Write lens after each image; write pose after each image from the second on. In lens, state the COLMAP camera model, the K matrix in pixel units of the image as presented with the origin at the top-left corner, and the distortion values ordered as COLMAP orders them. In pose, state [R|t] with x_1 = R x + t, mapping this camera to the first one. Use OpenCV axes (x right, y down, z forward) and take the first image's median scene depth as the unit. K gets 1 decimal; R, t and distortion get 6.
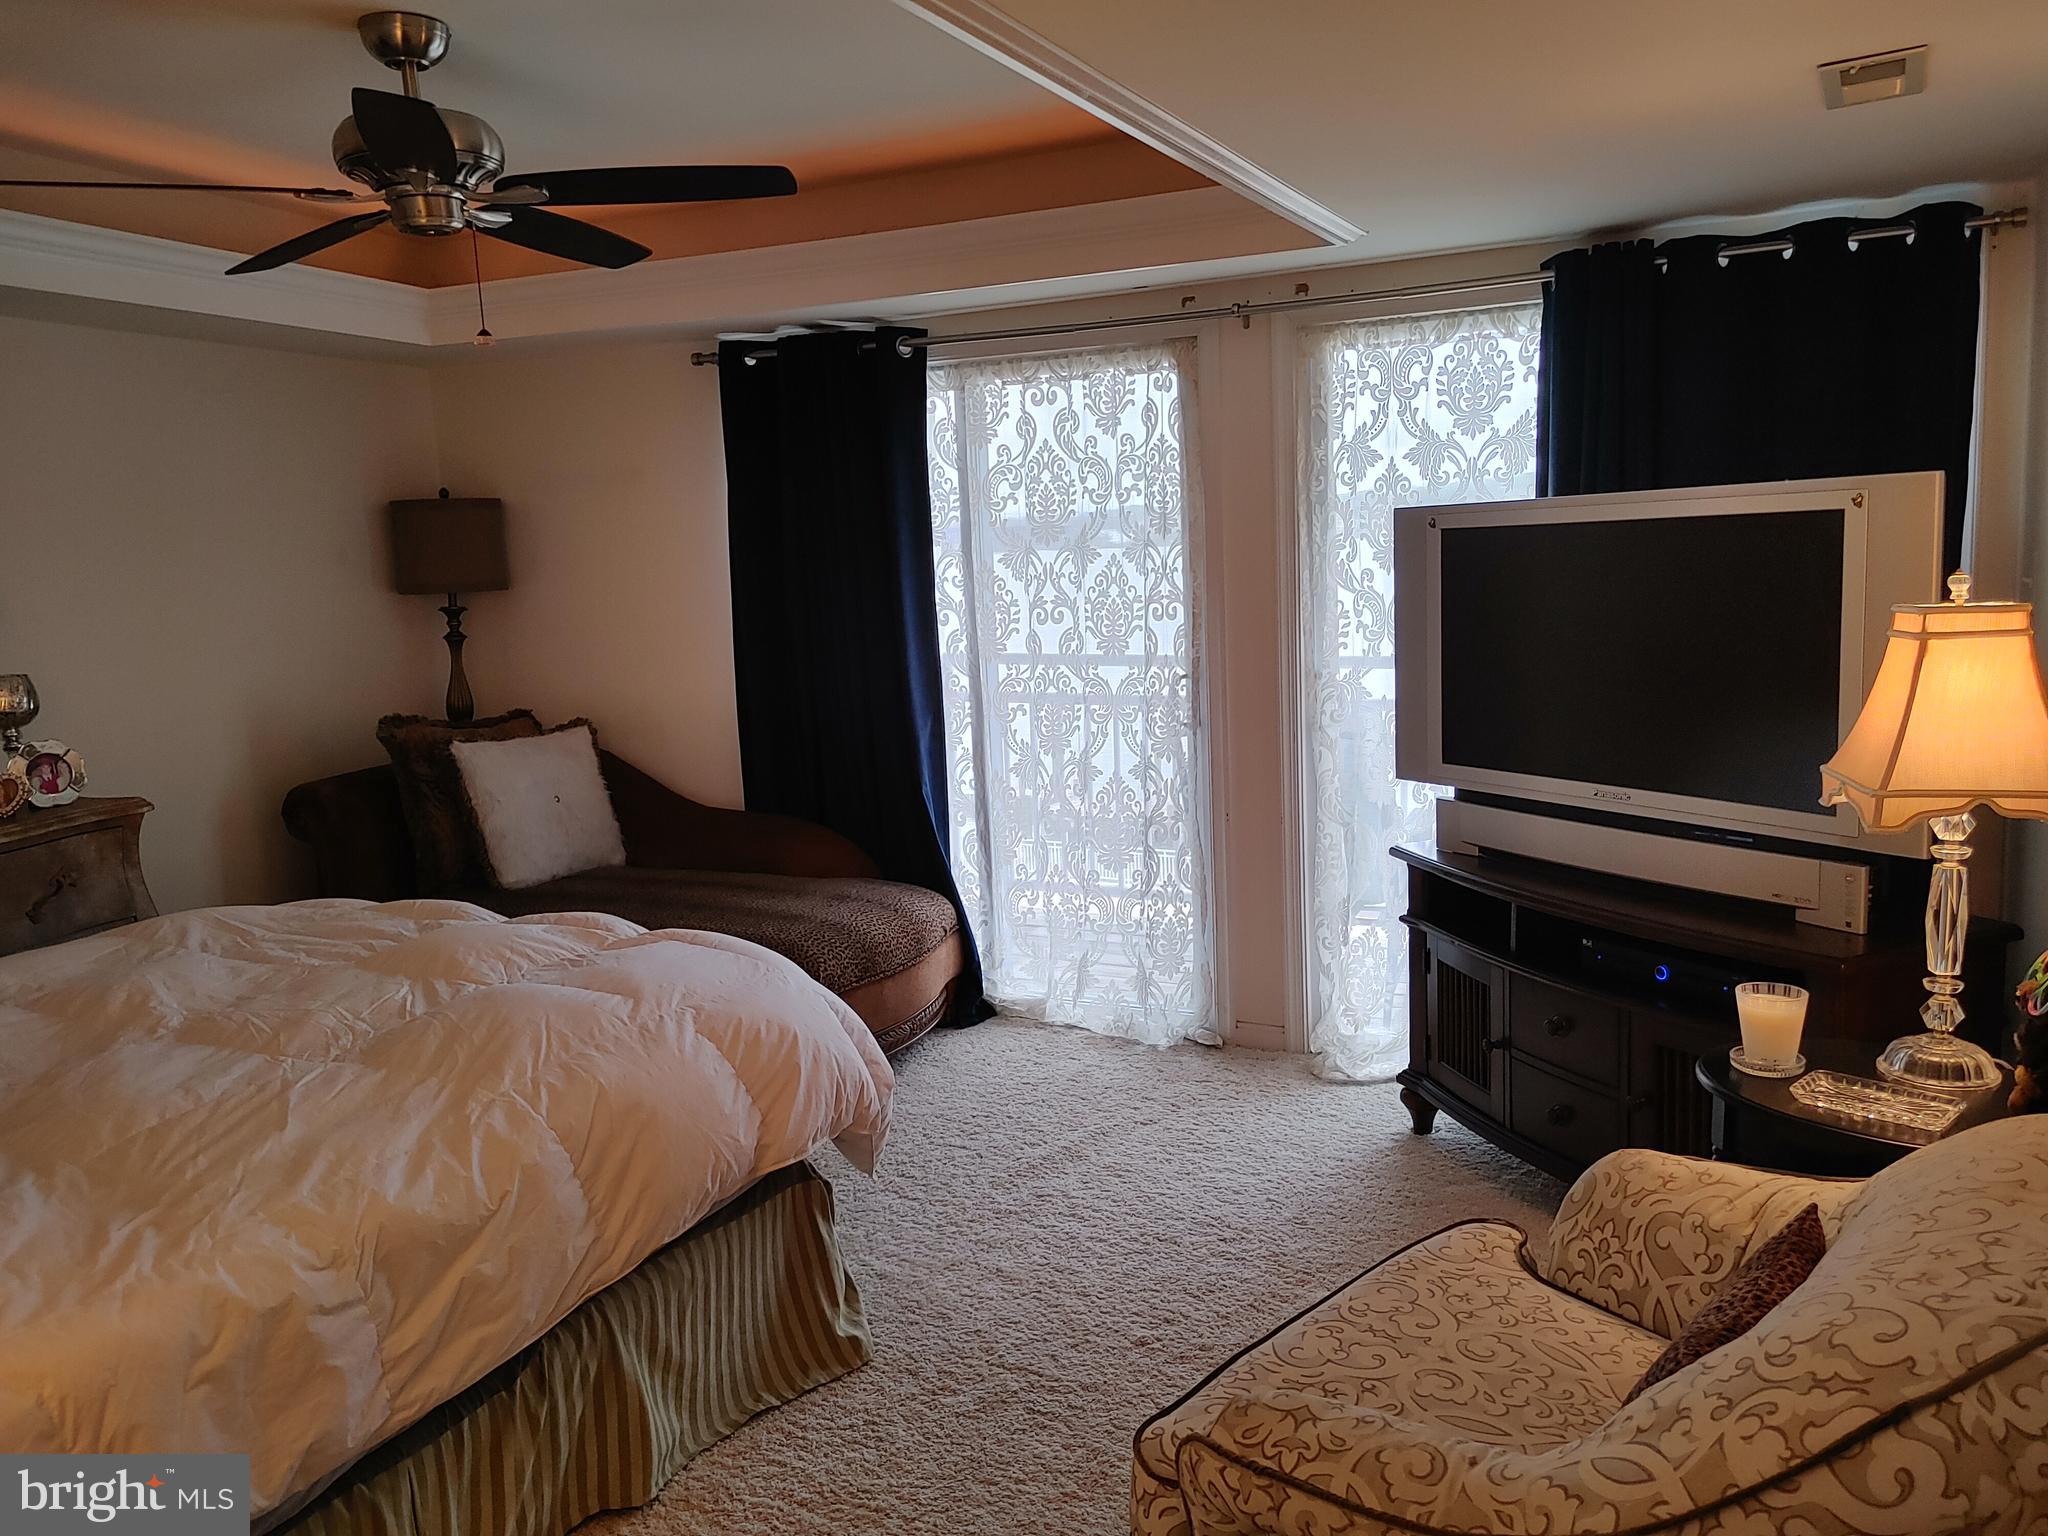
lens RADIAL K [[1558.0, 0, 1031.4], [0, 1558.0, 762.6], [0, 0, 1]] dist [0.086523, -0.107169]
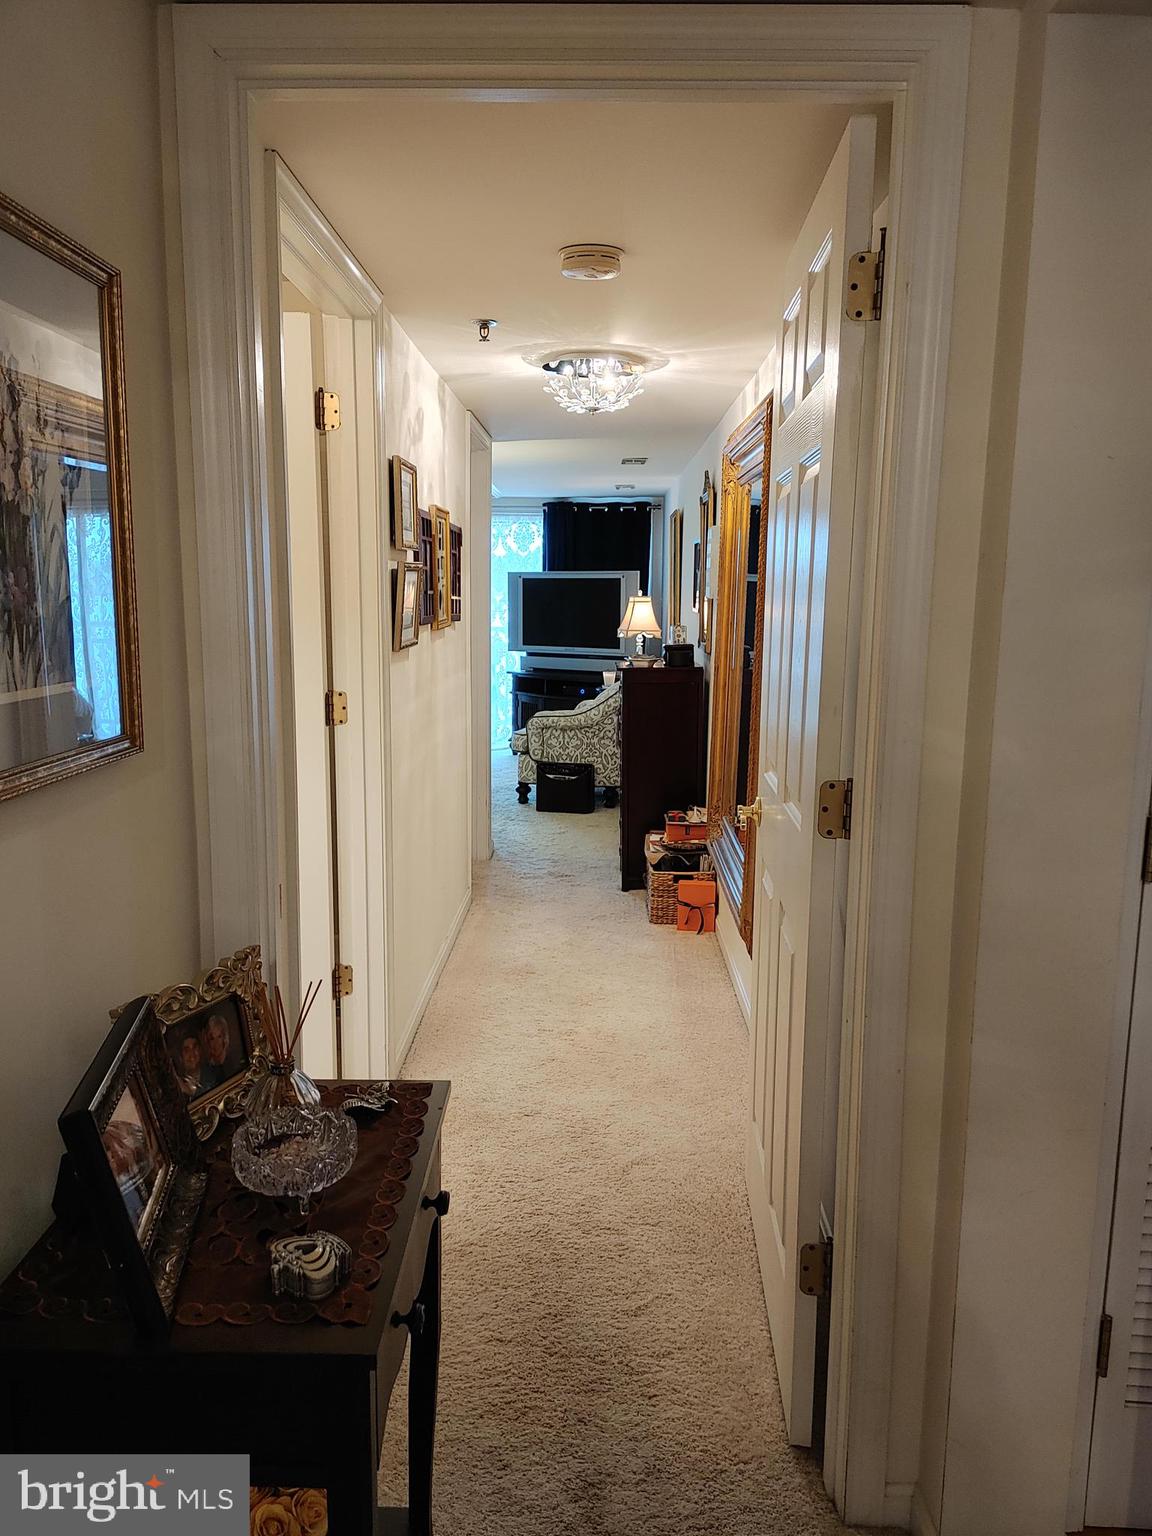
lens RADIAL K [[1168.5, 0, 572.7], [0, 1168.5, 768.4], [0, 0, 1]] dist [0.086523, -0.107169]
pose [[0.908262, -0.014899, 0.418136, -0.740508], [0.013082, 0.999888, 0.007211, 0.259962], [-0.418197, -0.001079, 0.908356, -1.441883]]
